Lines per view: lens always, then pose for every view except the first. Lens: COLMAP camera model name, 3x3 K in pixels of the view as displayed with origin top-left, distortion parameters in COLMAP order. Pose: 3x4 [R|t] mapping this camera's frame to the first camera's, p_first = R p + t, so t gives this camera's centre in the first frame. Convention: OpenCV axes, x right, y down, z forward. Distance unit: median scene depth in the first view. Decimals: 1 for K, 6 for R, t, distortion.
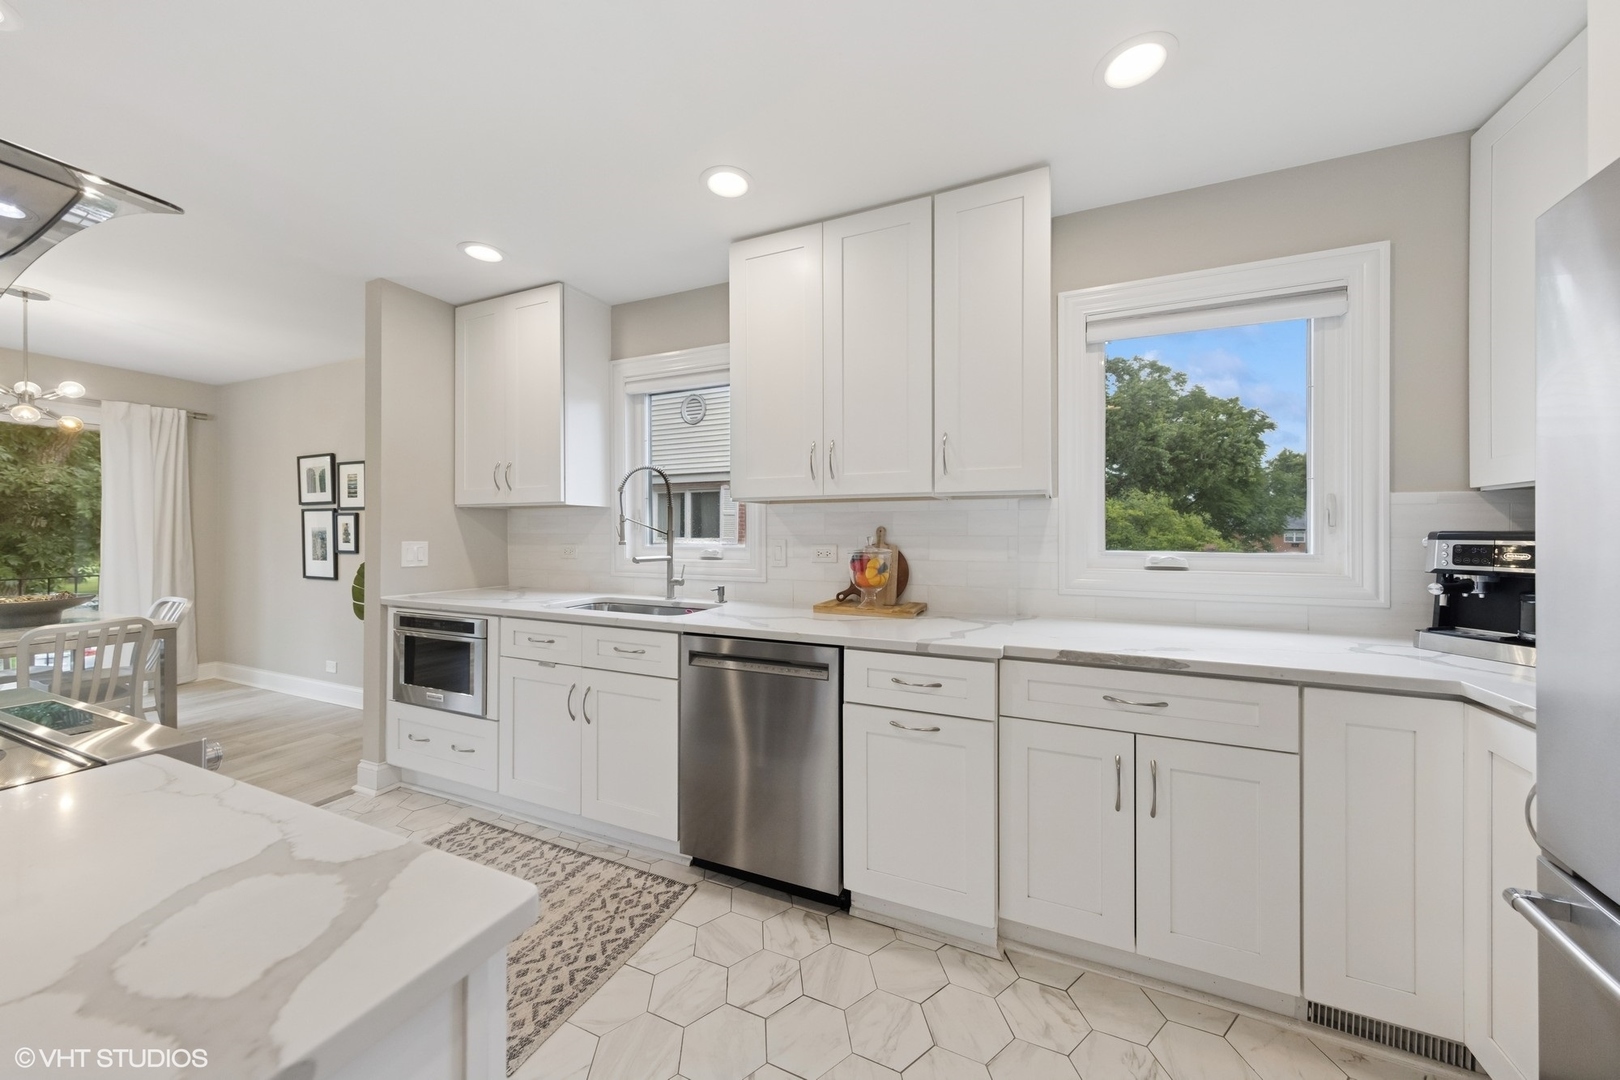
lens RADIAL K [[556.7, 0, 814.2], [0, 556.7, 533.4], [0, 0, 1]] dist [0.006861, 0.000033]
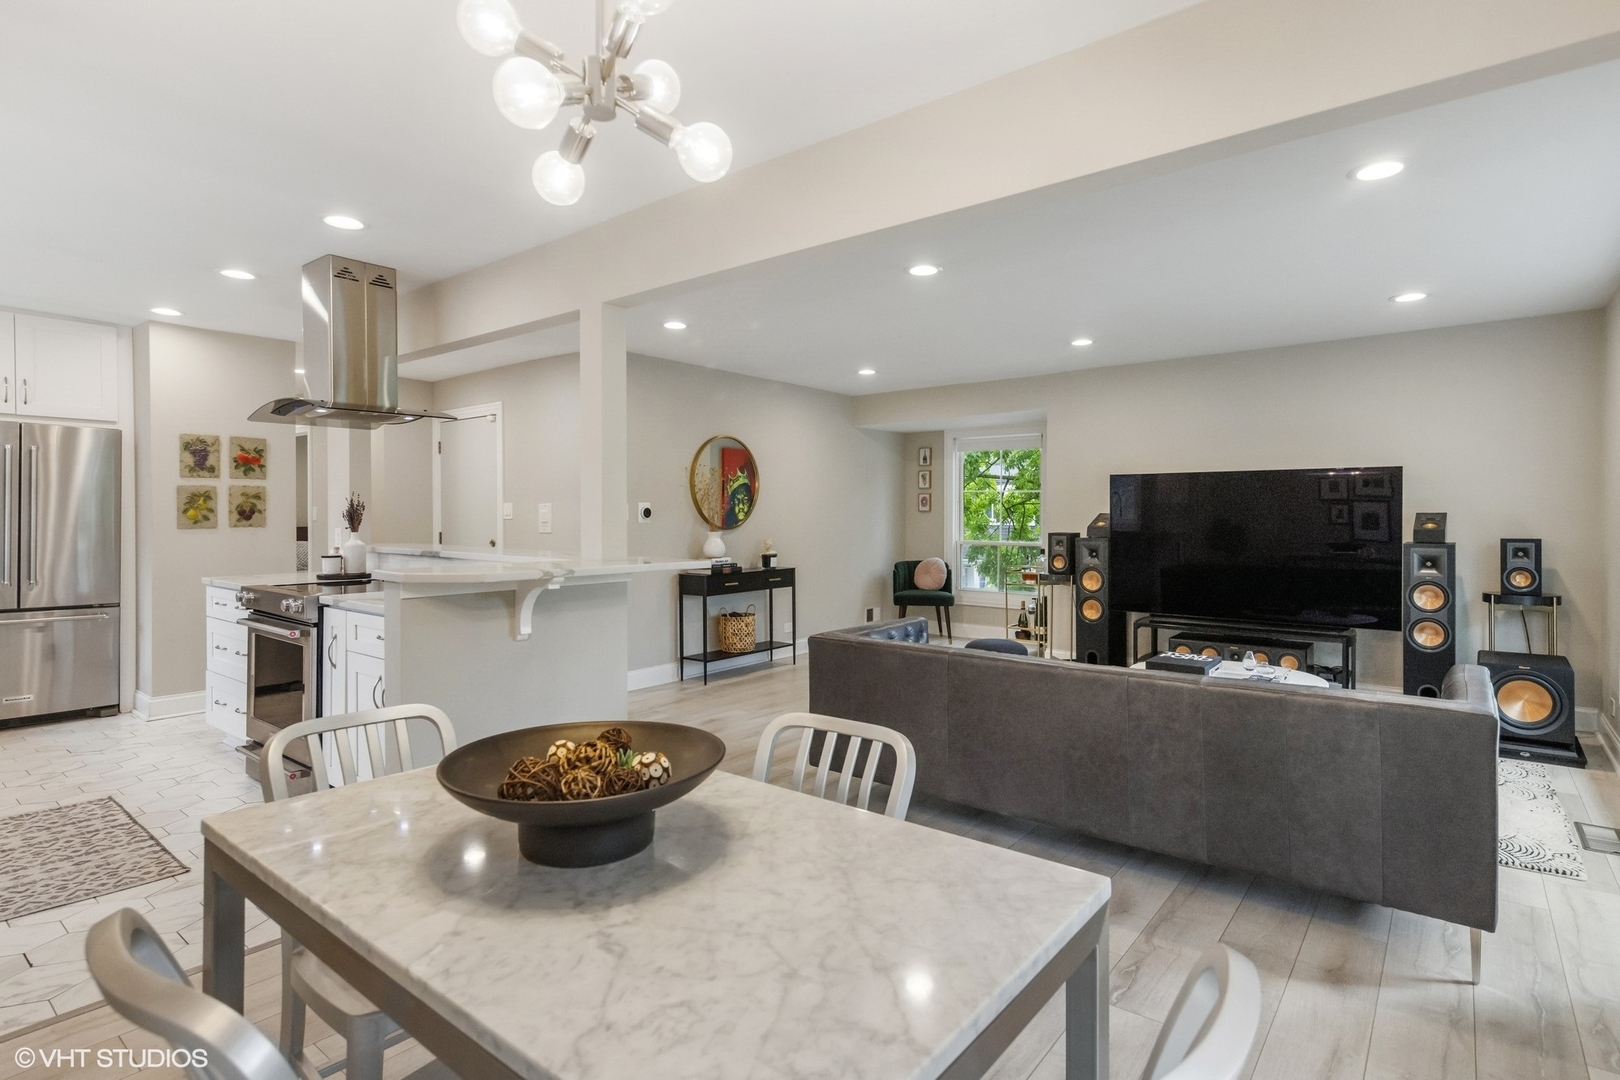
lens RADIAL K [[799.8, 0, 803.6], [0, 799.8, 529.6], [0, 0, 1]] dist [0.002062, 0.003110]
pose [[-0.965414, -0.011027, 0.260487, -1.618133], [-0.005932, 0.999776, 0.020338, -0.011260], [-0.260653, 0.018089, -0.965263, 1.377520]]
